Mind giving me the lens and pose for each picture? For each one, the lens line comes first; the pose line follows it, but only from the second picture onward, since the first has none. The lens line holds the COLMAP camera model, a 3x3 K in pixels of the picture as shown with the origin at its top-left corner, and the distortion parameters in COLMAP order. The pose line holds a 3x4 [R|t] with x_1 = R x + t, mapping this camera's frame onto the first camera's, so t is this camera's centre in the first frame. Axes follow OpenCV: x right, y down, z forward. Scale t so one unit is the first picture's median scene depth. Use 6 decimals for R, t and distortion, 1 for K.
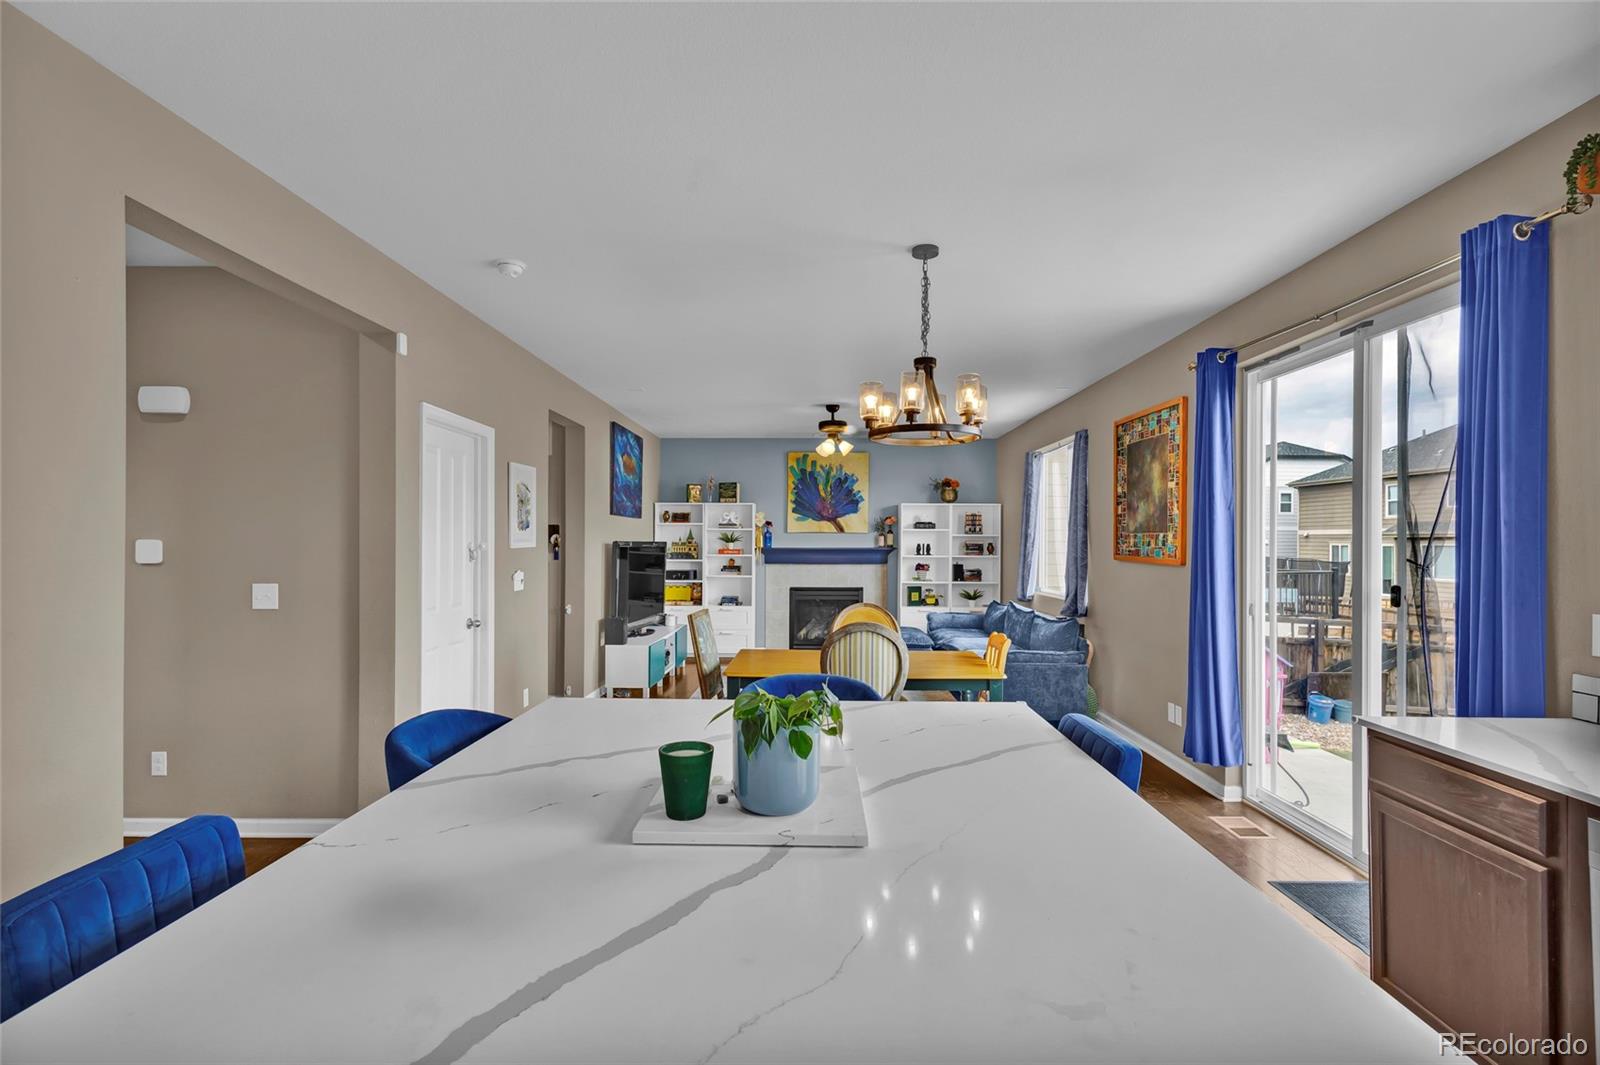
lens RADIAL K [[758.8, 0, 800.7], [0, 758.8, 537.7], [0, 0, 1]] dist [0.016210, -0.005918]
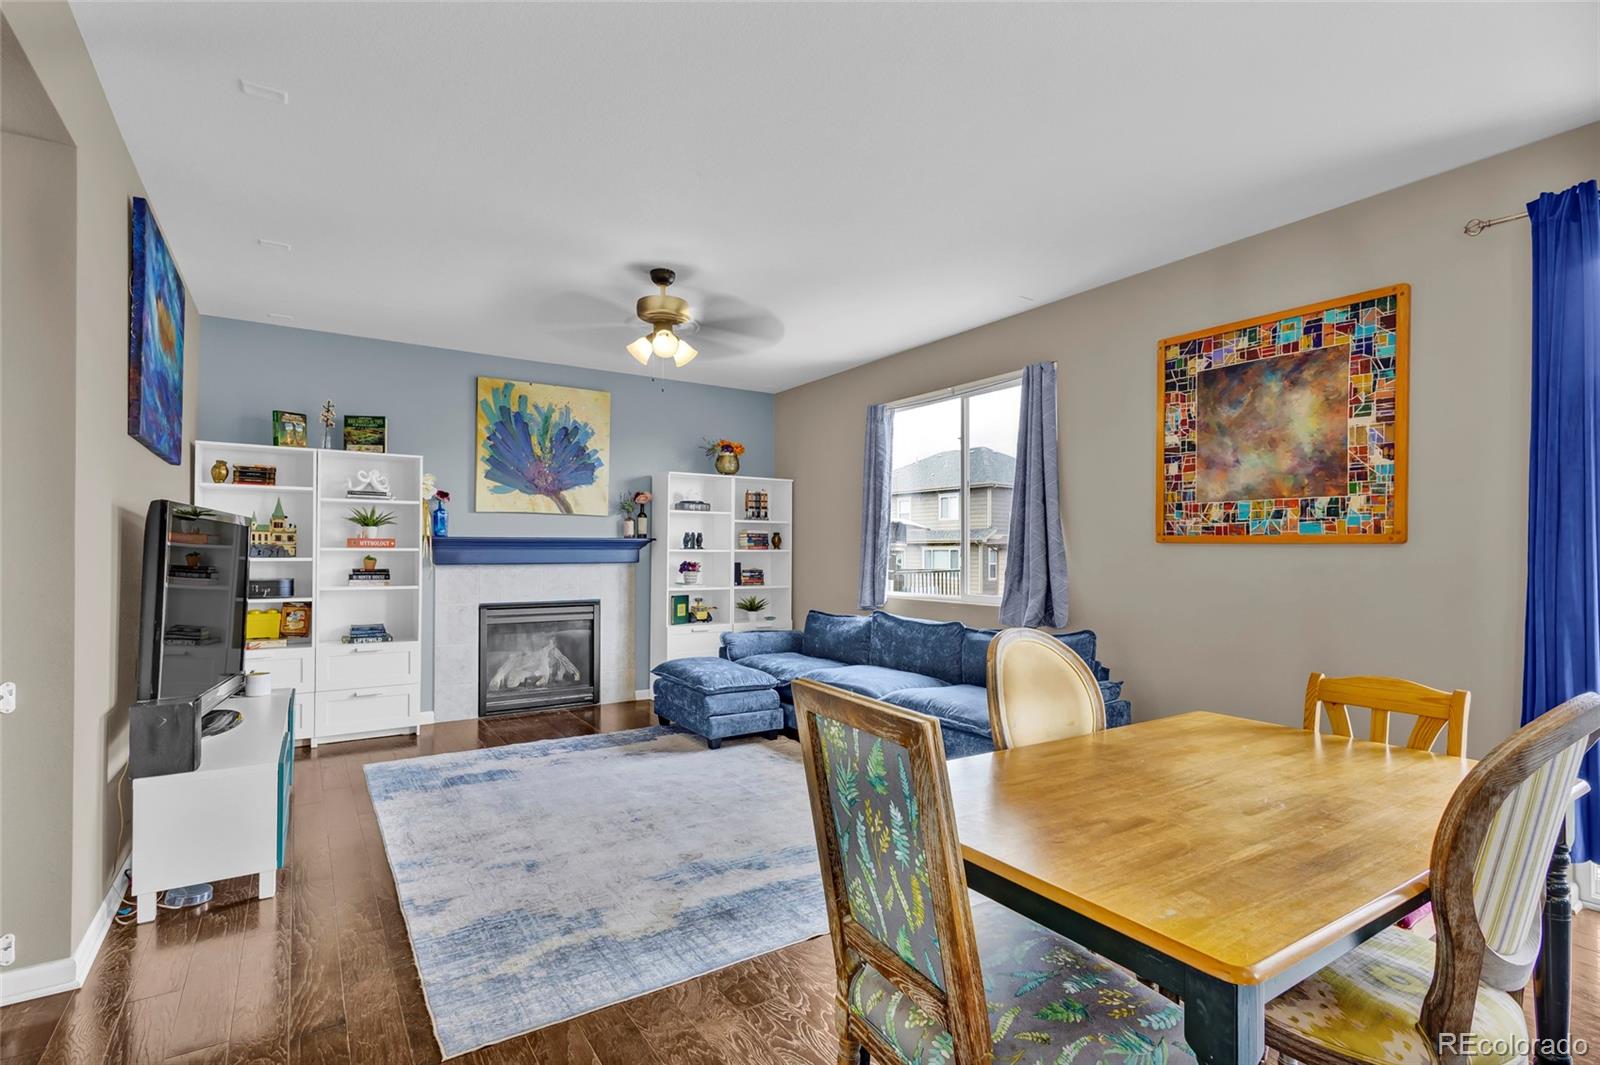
lens RADIAL K [[758.8, 0, 795.9], [0, 758.8, 533.7], [0, 0, 1]] dist [0.016210, -0.005918]
pose [[0.833690, 0.011418, 0.552115, -0.139305], [-0.002962, 0.999864, -0.016205, 0.019747], [-0.552225, 0.011874, 0.833611, 0.375511]]
